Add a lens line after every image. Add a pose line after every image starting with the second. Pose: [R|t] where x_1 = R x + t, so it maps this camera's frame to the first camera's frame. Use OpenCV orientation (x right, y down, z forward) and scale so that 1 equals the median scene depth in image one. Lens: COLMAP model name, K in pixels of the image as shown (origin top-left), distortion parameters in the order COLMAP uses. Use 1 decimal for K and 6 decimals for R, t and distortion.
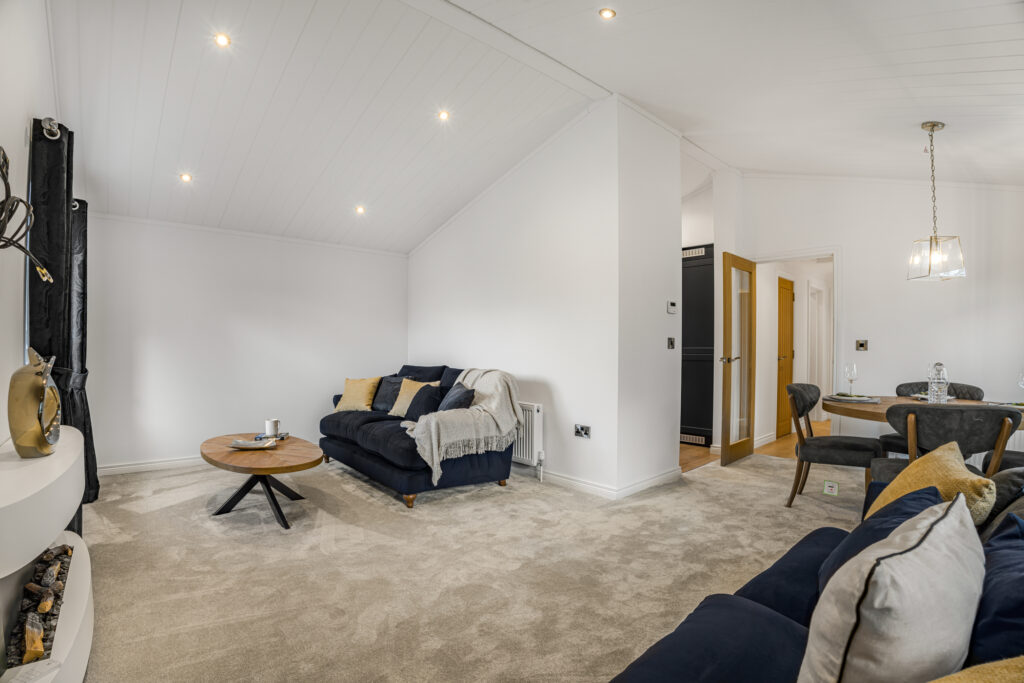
lens RADIAL K [[456.4, 0, 509.0], [0, 456.4, 344.4], [0, 0, 1]] dist [0.003250, -0.000089]
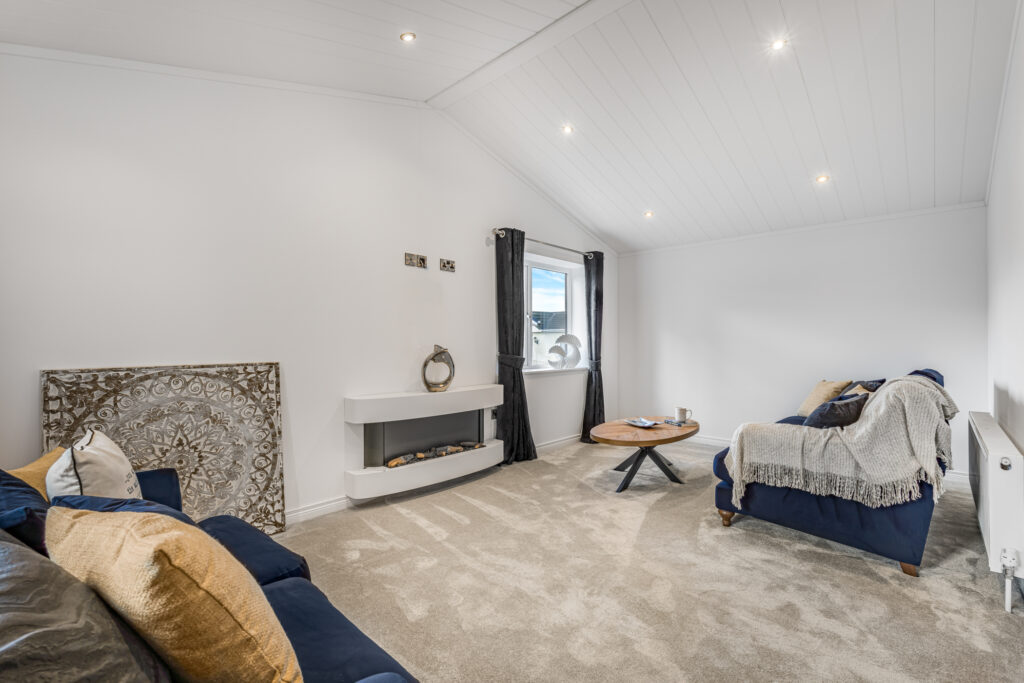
lens RADIAL K [[456.4, 0, 509.0], [0, 456.4, 344.4], [0, 0, 1]] dist [0.003250, -0.000089]
pose [[0.161250, -0.007628, -0.986884, 0.563172], [-0.001830, 0.999966, -0.008028, 0.018533], [0.986912, 0.003101, 0.161231, 0.438760]]
